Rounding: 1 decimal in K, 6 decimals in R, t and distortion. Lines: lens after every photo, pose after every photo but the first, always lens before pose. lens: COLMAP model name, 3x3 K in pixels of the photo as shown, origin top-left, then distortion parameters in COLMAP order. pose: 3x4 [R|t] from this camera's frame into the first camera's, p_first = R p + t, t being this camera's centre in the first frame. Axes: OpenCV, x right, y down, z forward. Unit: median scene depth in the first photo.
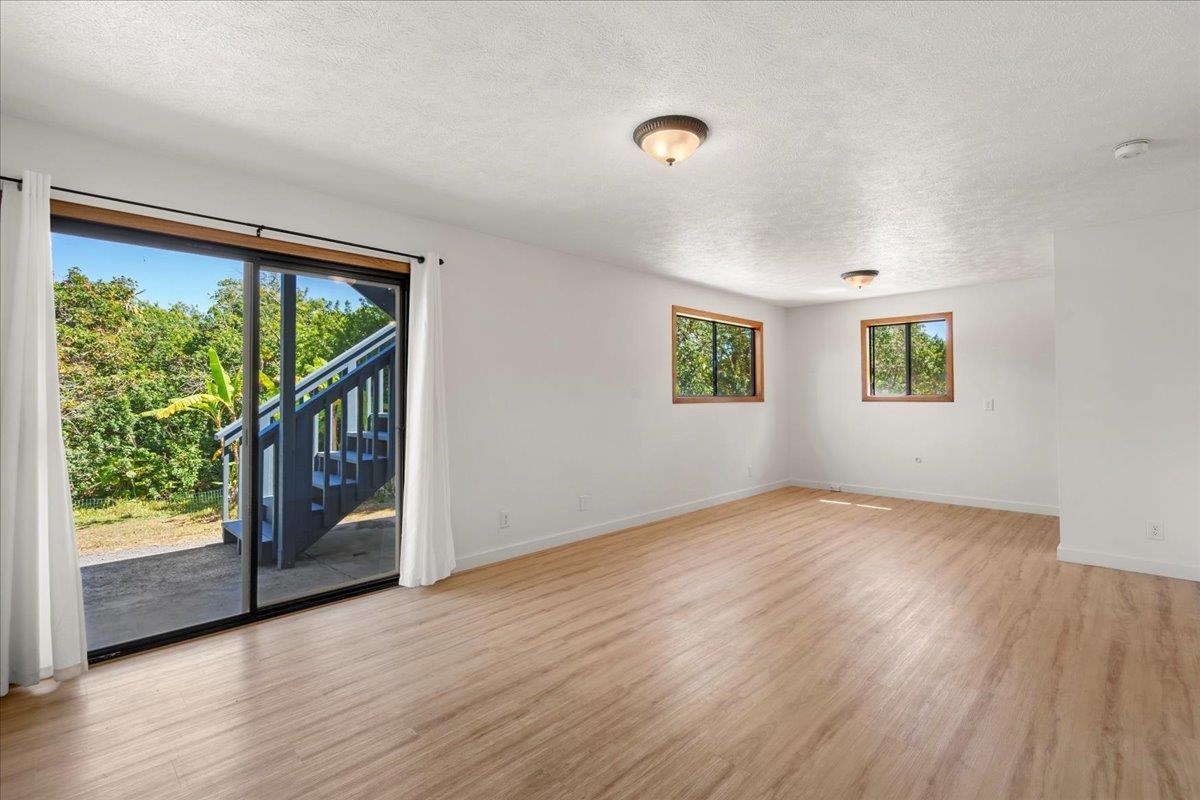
lens RADIAL K [[543.7, 0, 601.1], [0, 543.7, 392.3], [0, 0, 1]] dist [-0.002084, -0.000004]
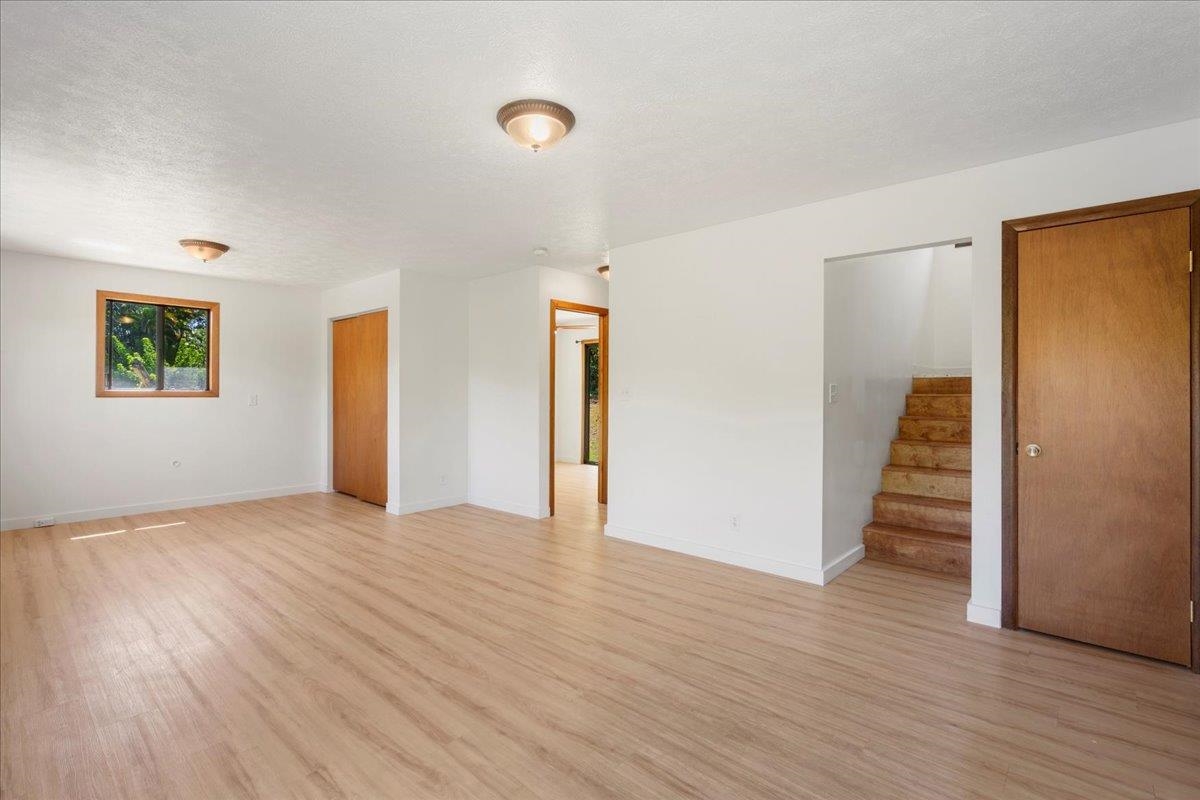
lens RADIAL K [[543.7, 0, 601.6], [0, 543.7, 398.8], [0, 0, 1]] dist [-0.002084, -0.000004]
pose [[-0.021409, -0.012722, 0.999690, -0.725549], [-0.008798, 0.999883, 0.012537, 0.005876], [-0.999732, -0.008527, -0.021519, 0.785910]]
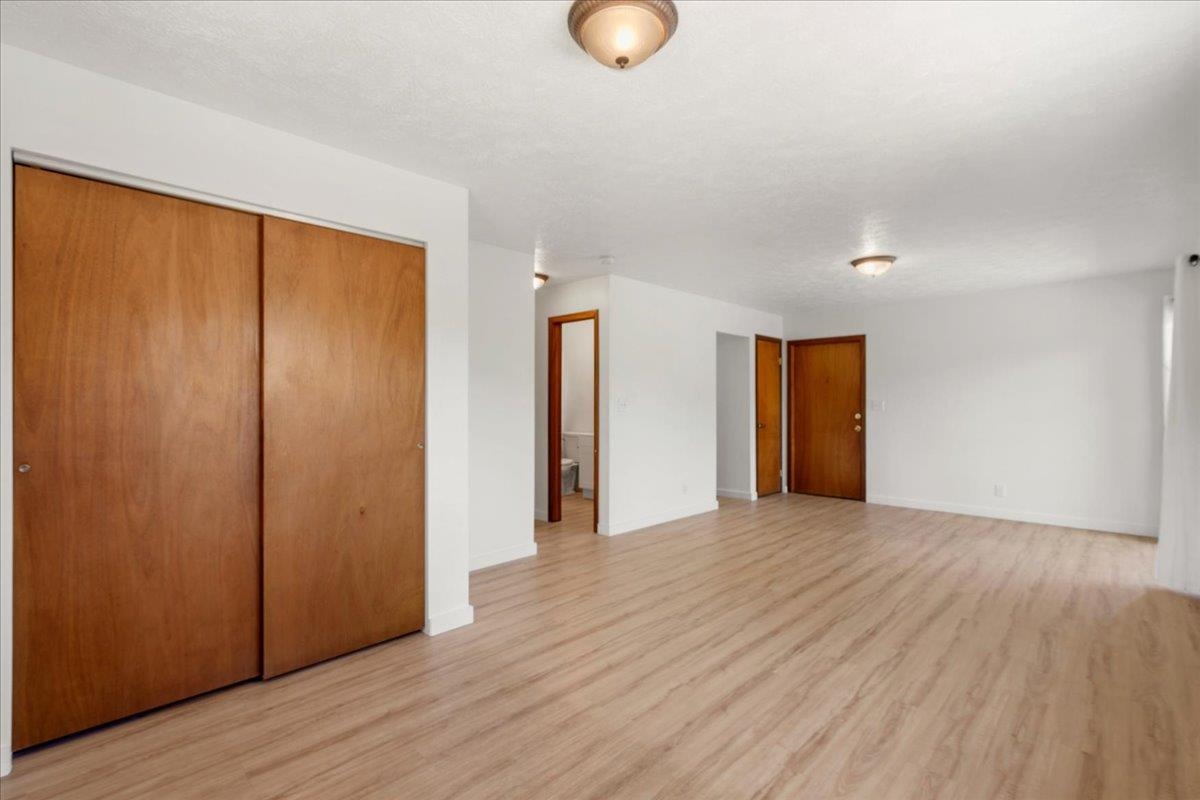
lens RADIAL K [[543.7, 0, 600.4], [0, 543.7, 402.9], [0, 0, 1]] dist [-0.002084, -0.000004]
pose [[-0.999485, 0.001994, 0.032034, 0.868253], [0.001706, 0.999958, -0.009027, 0.020278], [-0.032051, -0.008968, -0.999446, 2.487596]]
